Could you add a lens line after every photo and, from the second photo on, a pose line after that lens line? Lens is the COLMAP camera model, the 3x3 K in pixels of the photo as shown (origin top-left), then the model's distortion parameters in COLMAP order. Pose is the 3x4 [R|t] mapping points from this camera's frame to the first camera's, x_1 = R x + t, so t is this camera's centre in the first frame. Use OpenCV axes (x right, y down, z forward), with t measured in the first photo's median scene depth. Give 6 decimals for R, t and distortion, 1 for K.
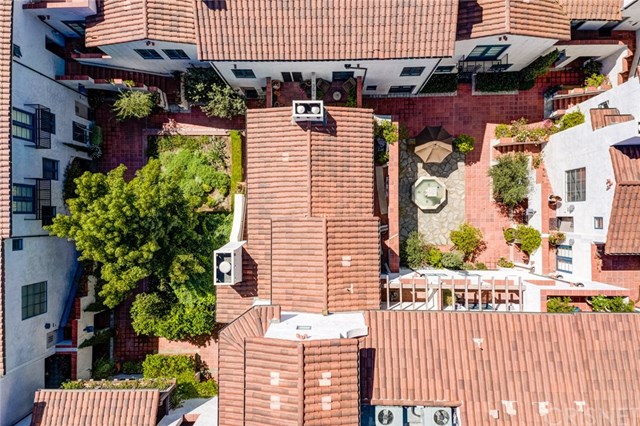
lens RADIAL K [[488.3, 0, 320.0], [0, 488.3, 213.0], [0, 0, 1]] dist [0.211516, -0.288312]
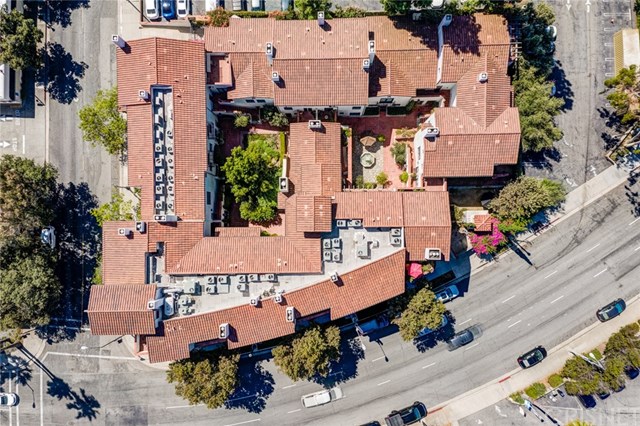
lens RADIAL K [[488.3, 0, 320.0], [0, 488.3, 213.0], [0, 0, 1]] dist [0.211516, -0.288312]
pose [[1.000000, -0.000763, -0.000312, 0.003784], [0.000762, 0.999994, -0.003391, 0.234827], [0.000314, 0.003391, 0.999994, -1.382135]]
